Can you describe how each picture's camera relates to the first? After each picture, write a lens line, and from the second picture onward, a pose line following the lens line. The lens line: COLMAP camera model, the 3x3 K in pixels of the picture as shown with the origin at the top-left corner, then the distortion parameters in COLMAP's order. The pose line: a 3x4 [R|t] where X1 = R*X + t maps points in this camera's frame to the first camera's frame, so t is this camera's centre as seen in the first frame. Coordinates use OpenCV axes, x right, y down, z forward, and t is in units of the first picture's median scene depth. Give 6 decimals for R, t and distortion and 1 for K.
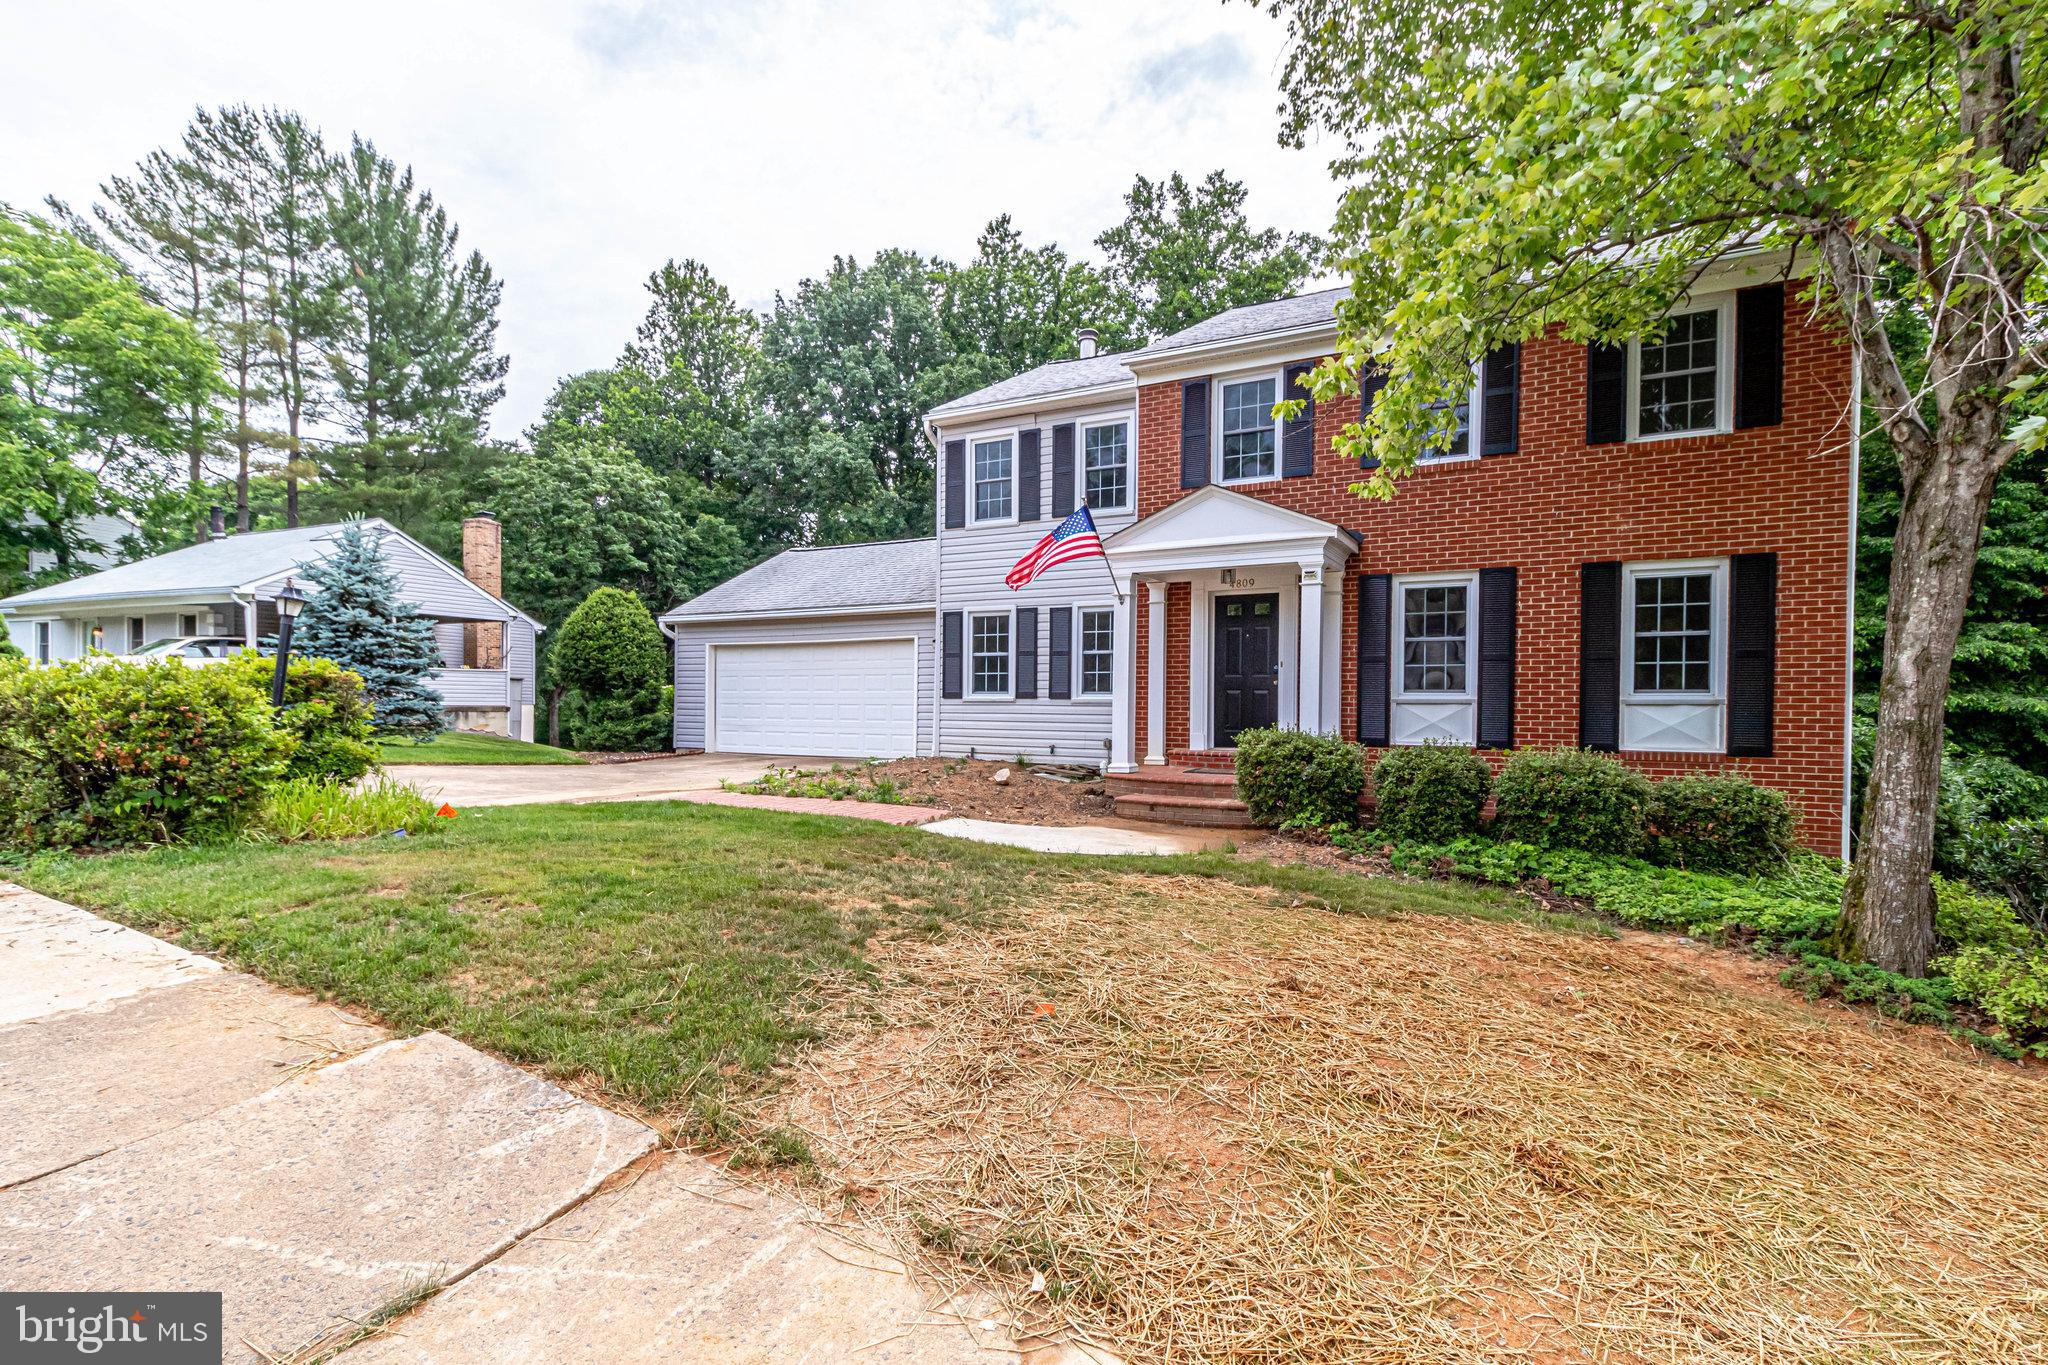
lens RADIAL K [[954.7, 0, 1022.1], [0, 954.7, 715.7], [0, 0, 1]] dist [0.011211, -0.000018]
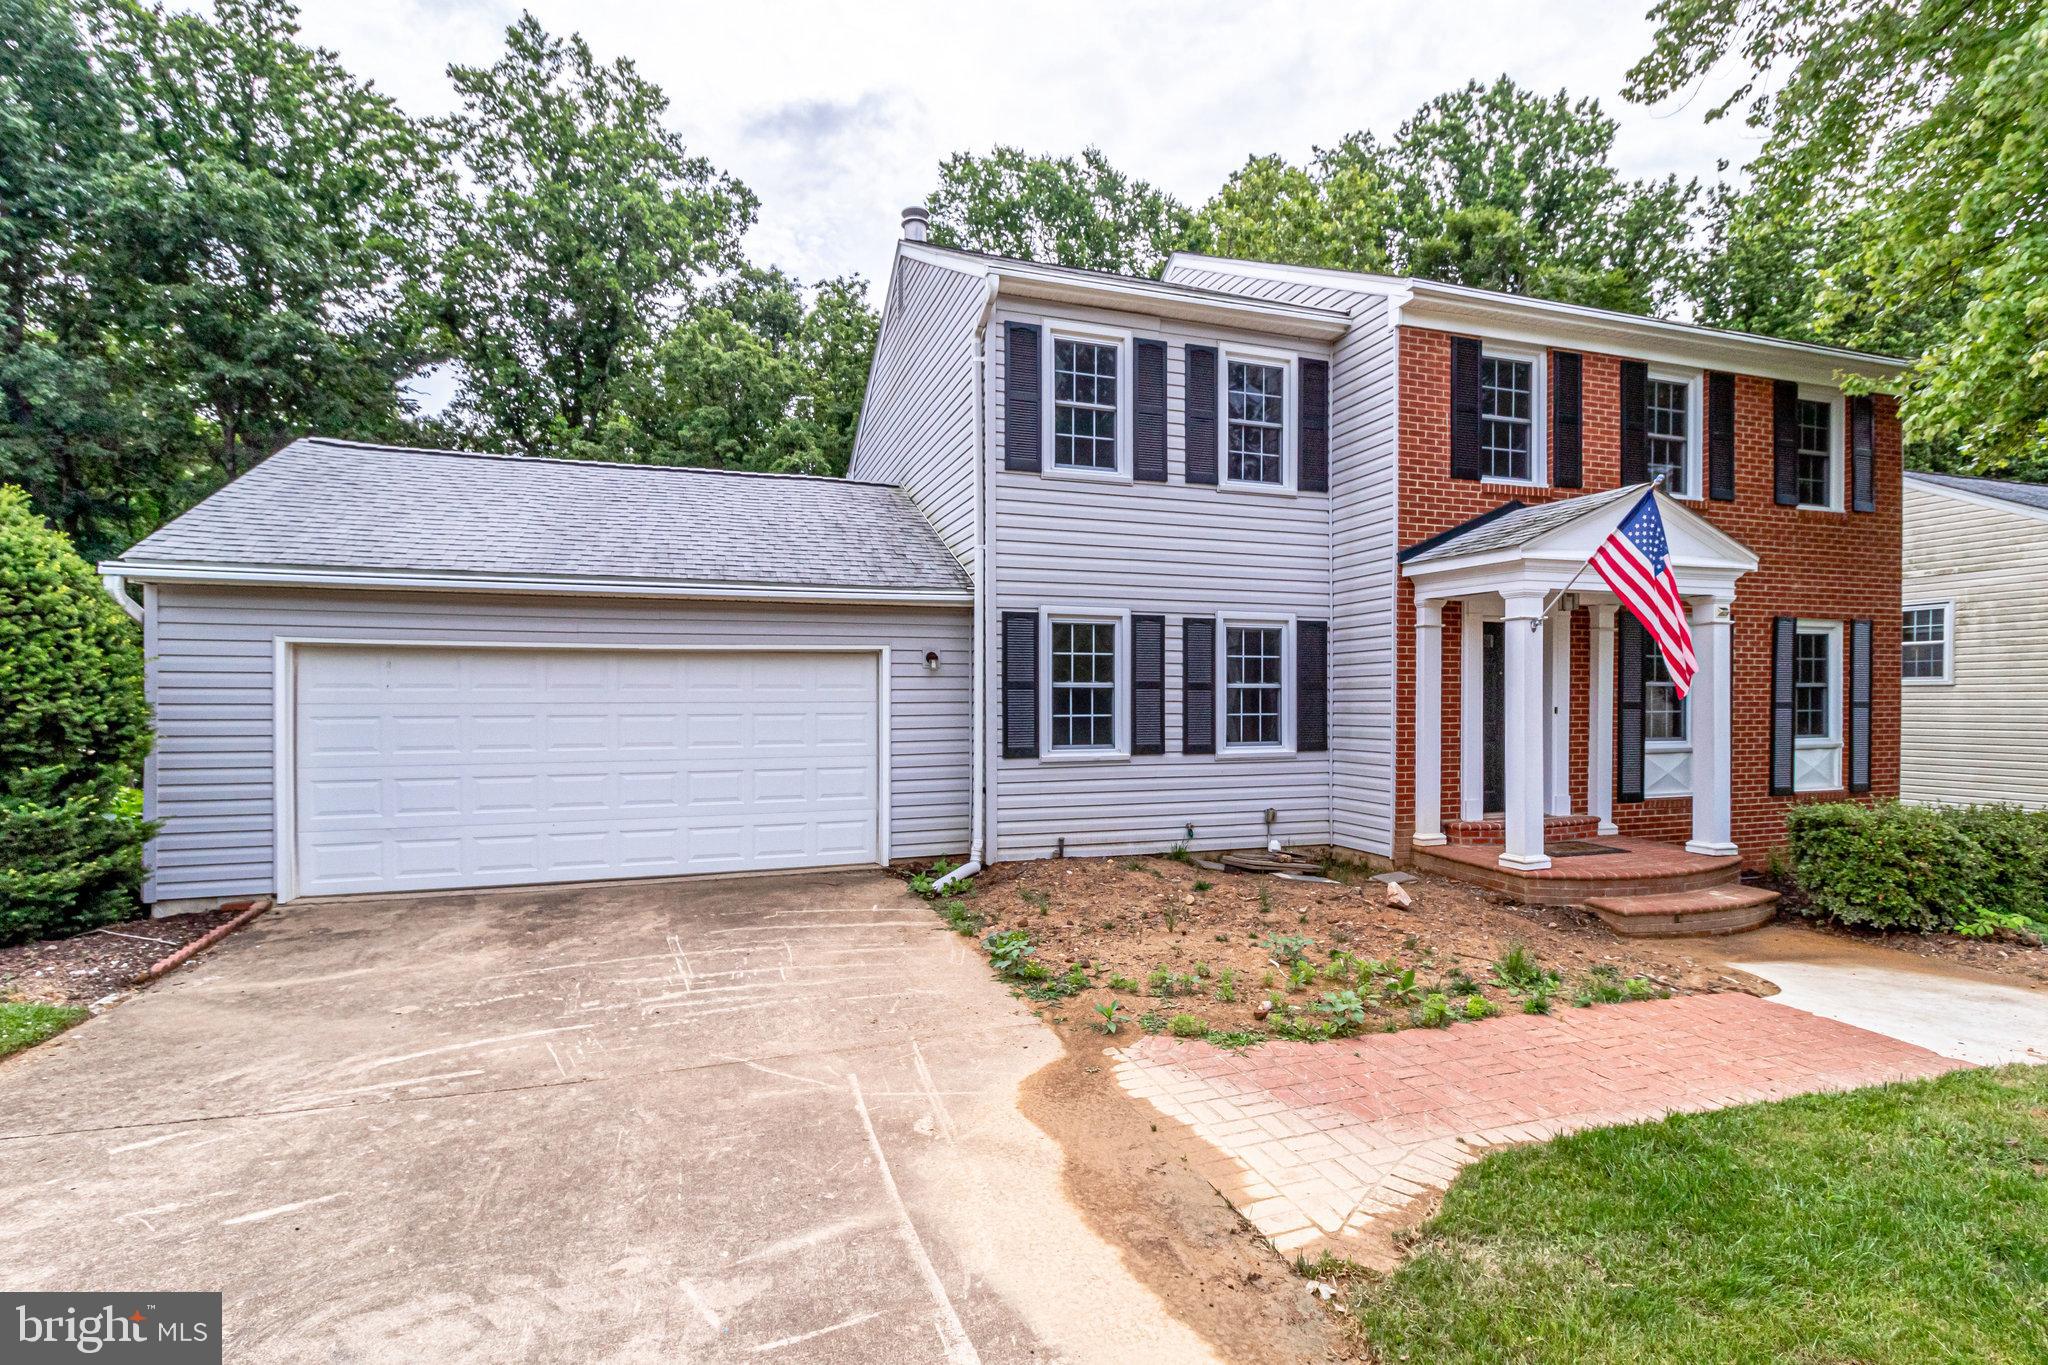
lens RADIAL K [[954.7, 0, 1022.1], [0, 954.7, 715.7], [0, 0, 1]] dist [0.011211, -0.000018]
pose [[0.681921, -0.020170, 0.731147, -0.509605], [0.016580, 0.999789, 0.012117, -0.051976], [-0.731238, 0.003860, 0.682112, 0.598998]]
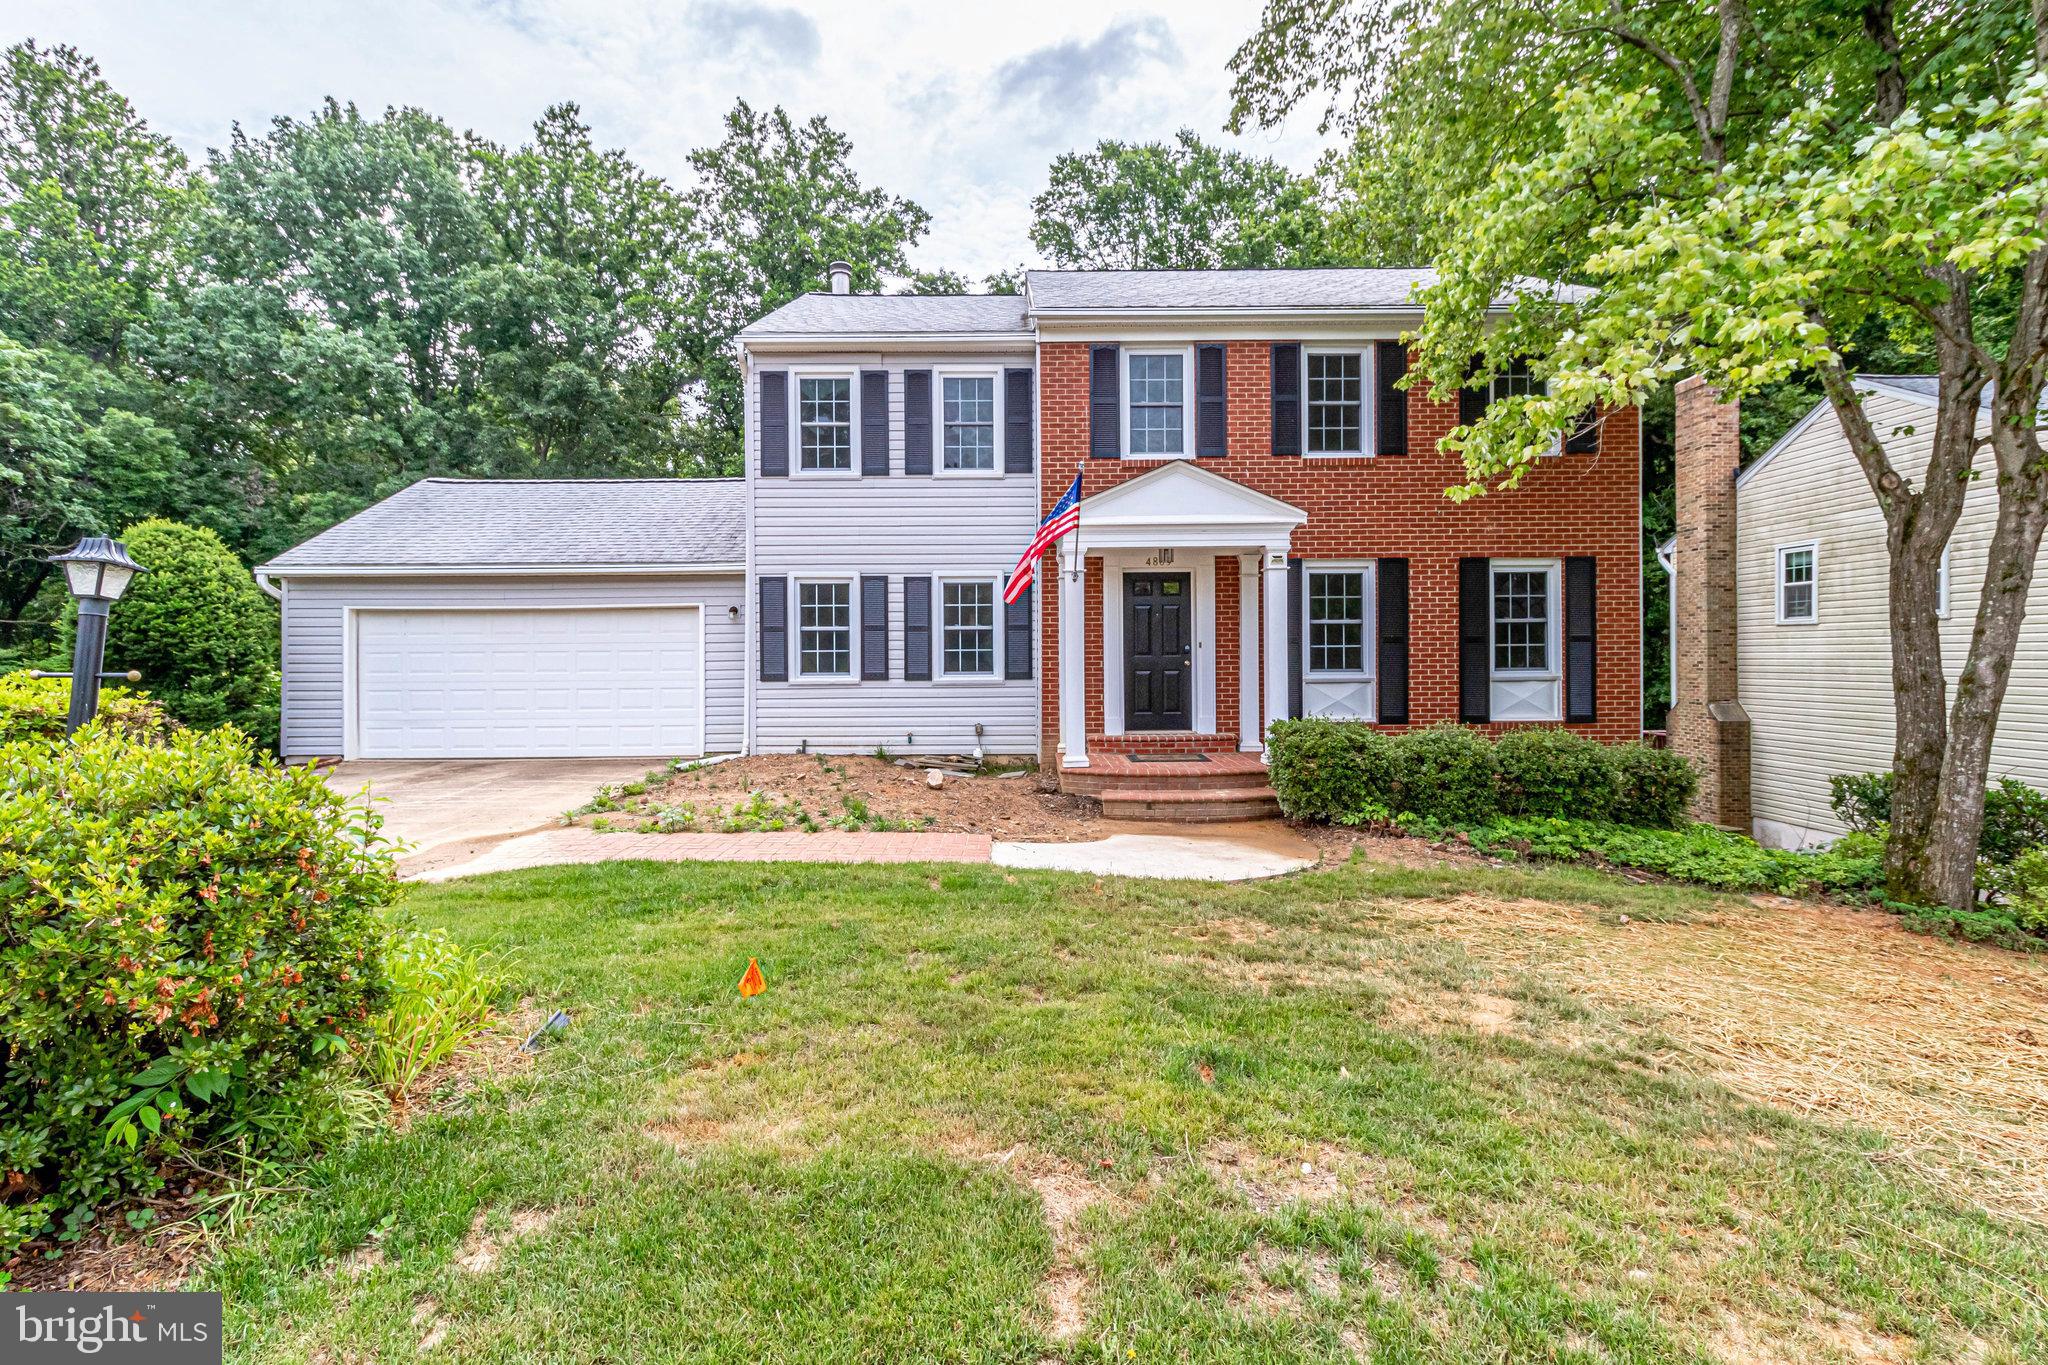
lens RADIAL K [[954.6, 0, 1009.5], [0, 954.6, 660.9], [0, 0, 1]] dist [0.010255, 0.000023]
pose [[0.879580, -0.015847, 0.475487, -0.289581], [0.019184, 0.999814, -0.002167, -0.030268], [-0.475364, 0.011028, 0.879720, 0.174186]]
